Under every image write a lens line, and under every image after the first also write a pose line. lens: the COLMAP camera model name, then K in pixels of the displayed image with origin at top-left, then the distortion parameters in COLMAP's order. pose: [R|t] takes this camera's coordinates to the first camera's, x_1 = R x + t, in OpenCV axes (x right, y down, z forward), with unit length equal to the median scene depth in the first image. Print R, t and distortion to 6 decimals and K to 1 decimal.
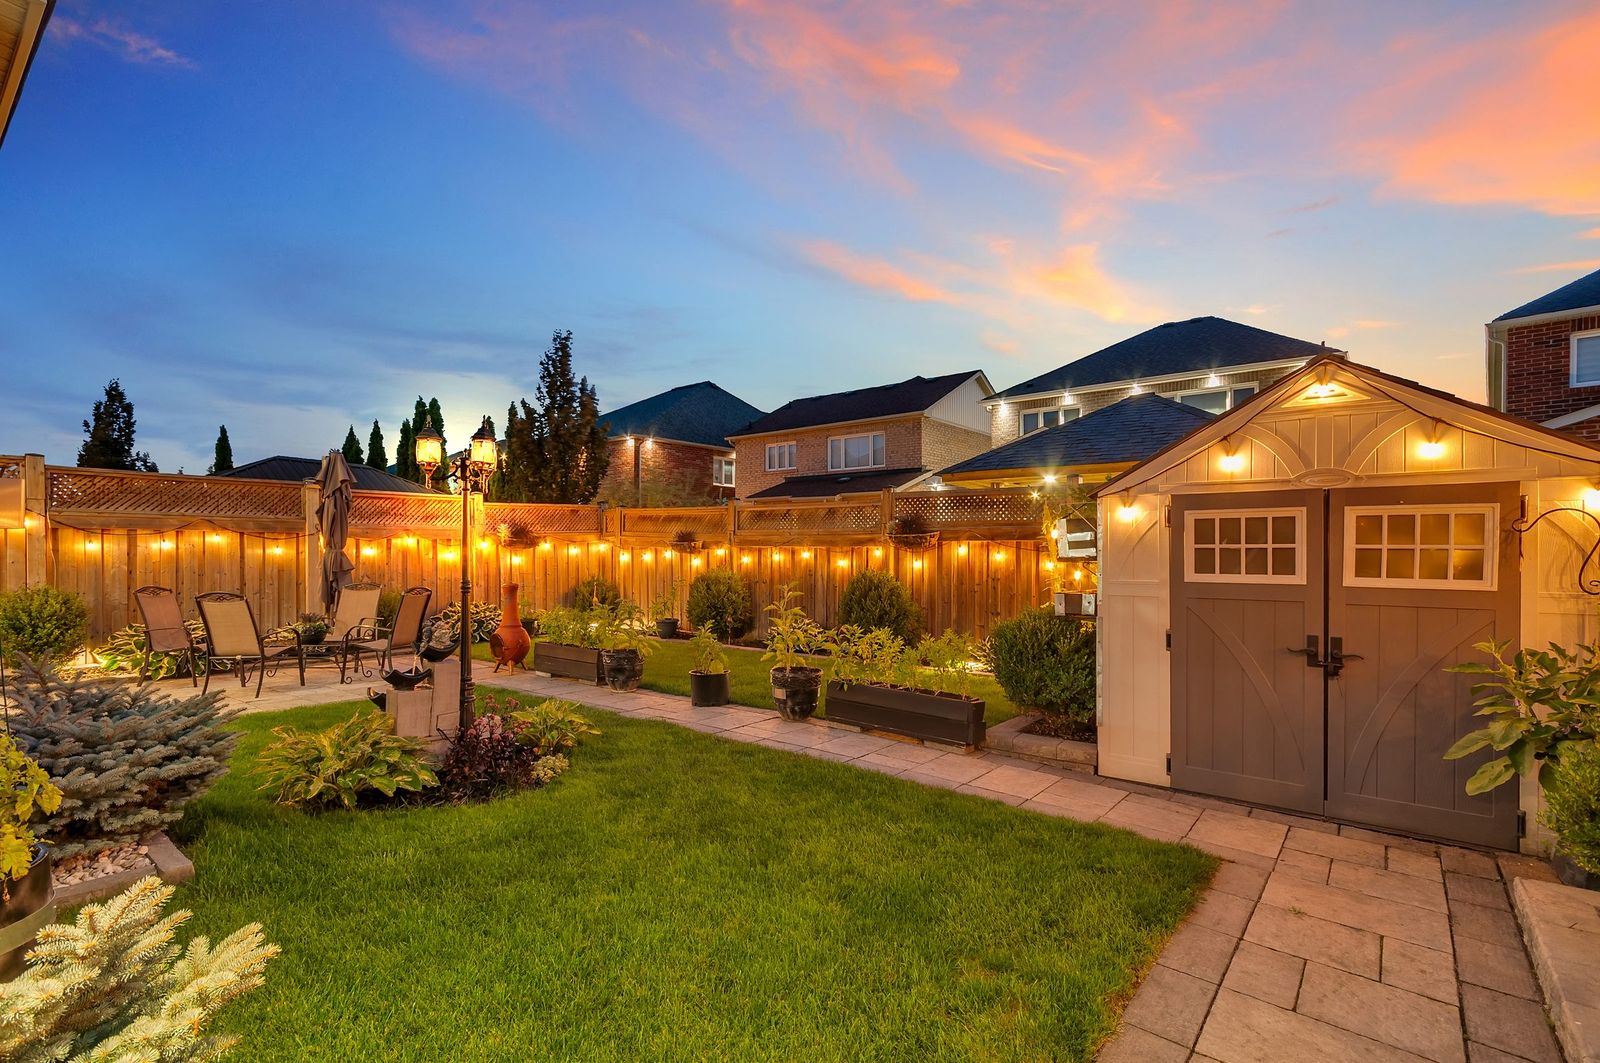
lens RADIAL K [[708.1, 0, 800.6], [0, 708.1, 540.1], [0, 0, 1]] dist [-0.001204, 0.000179]
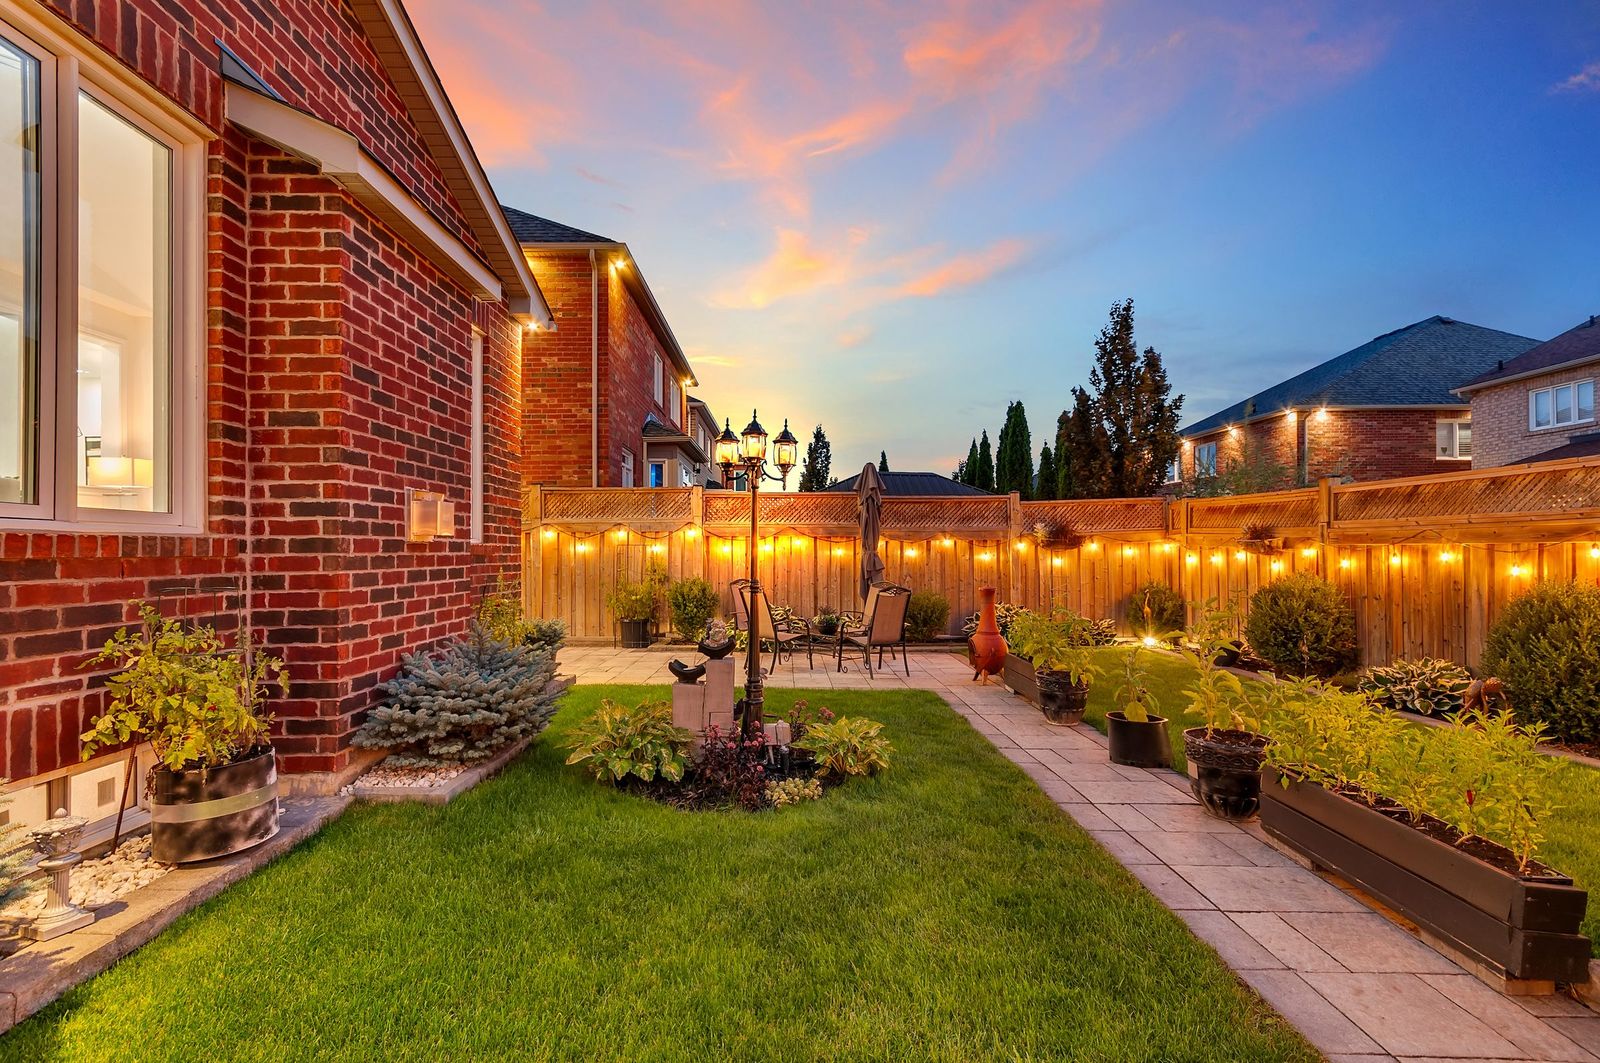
lens RADIAL K [[733.4, 0, 800.0], [0, 733.4, 531.5], [0, 0, 1]] dist [0.000399, 0.000927]
pose [[0.639176, -0.024035, -0.768685, 0.130747], [0.012804, 0.999706, -0.020611, 0.004444], [0.768954, 0.003332, 0.639296, 0.146439]]
